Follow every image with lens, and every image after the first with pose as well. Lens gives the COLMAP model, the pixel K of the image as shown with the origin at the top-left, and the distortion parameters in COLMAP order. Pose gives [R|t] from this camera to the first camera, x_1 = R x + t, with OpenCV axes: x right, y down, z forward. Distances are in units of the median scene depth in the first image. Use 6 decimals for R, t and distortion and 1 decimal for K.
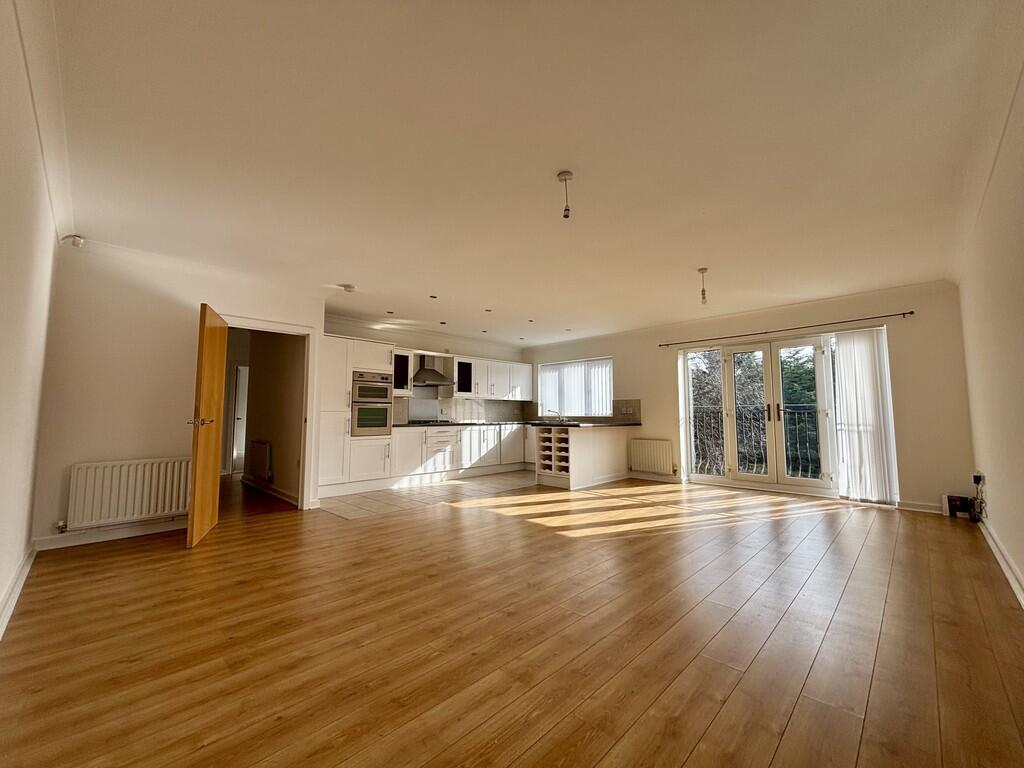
lens RADIAL K [[411.5, 0, 496.4], [0, 411.5, 381.5], [0, 0, 1]] dist [0.000288, -0.000058]
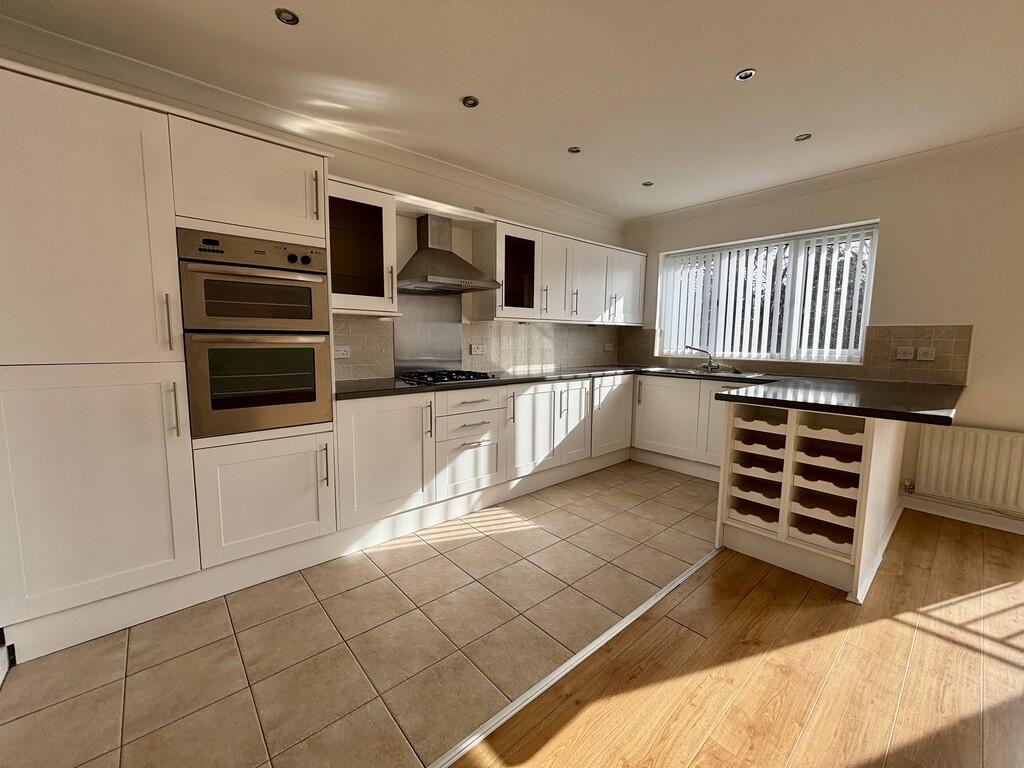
lens RADIAL K [[411.5, 0, 496.4], [0, 411.5, 381.5], [0, 0, 1]] dist [0.000288, -0.000058]
pose [[0.997896, 0.014603, -0.063169, -0.077874], [-0.002538, 0.982357, 0.186996, 0.023456], [0.064785, -0.186442, 0.980328, 0.578566]]
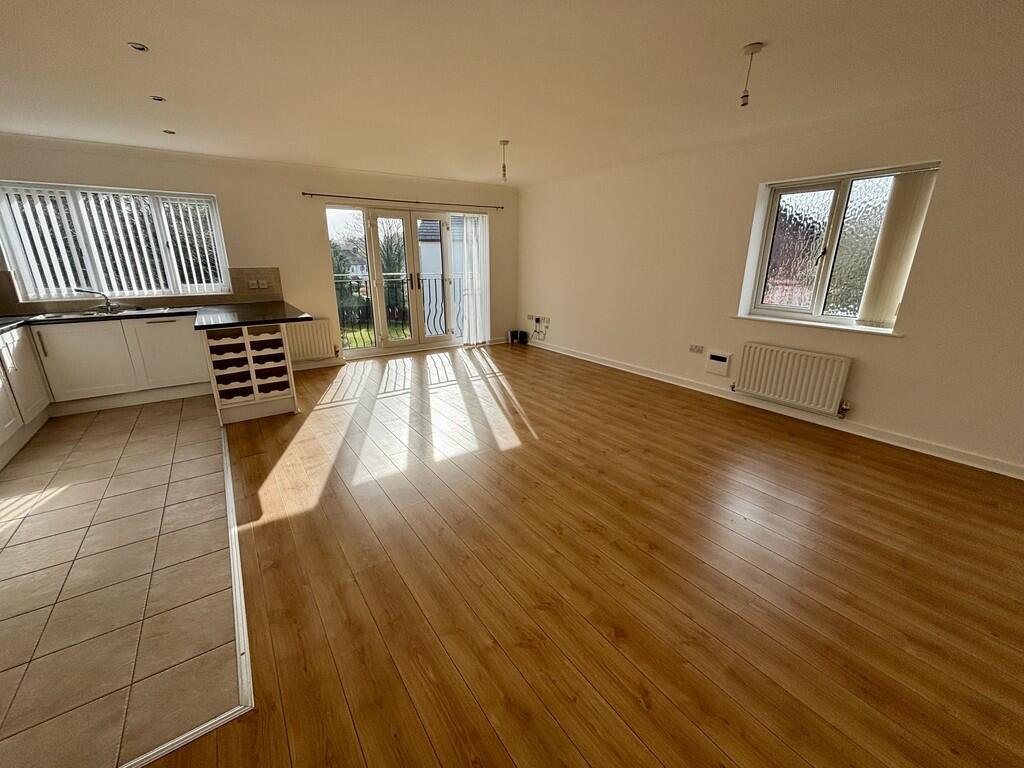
lens RADIAL K [[418.1, 0, 508.1], [0, 418.1, 382.2], [0, 0, 1]] dist [0.001134, -0.000194]
pose [[0.160950, -0.286121, 0.944579, -0.346514], [-0.081515, 0.949933, 0.301633, -0.020800], [-0.983591, -0.125546, 0.129569, 0.479044]]
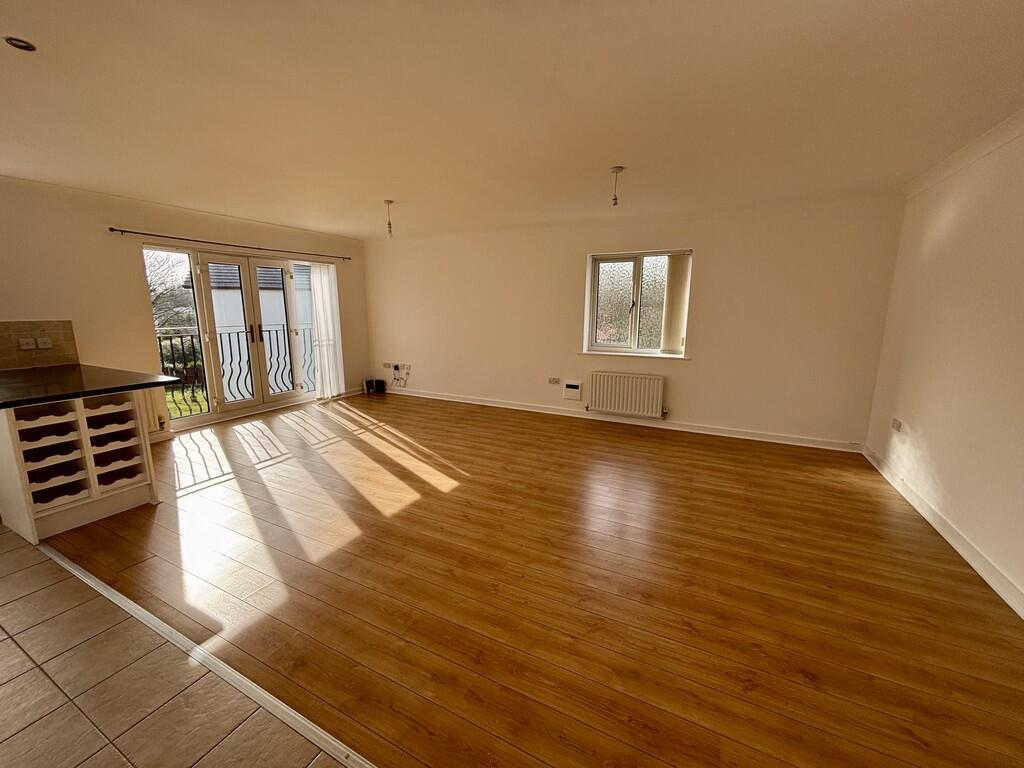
lens RADIAL K [[412.7, 0, 512.0], [0, 412.7, 384.0], [0, 0, 1]] dist [-0.003028, -0.000386]
pose [[-0.331194, -0.178029, 0.926616, -0.371900], [-0.081835, 0.983758, 0.159758, -0.009652], [-0.940007, -0.022919, -0.340384, 0.632793]]
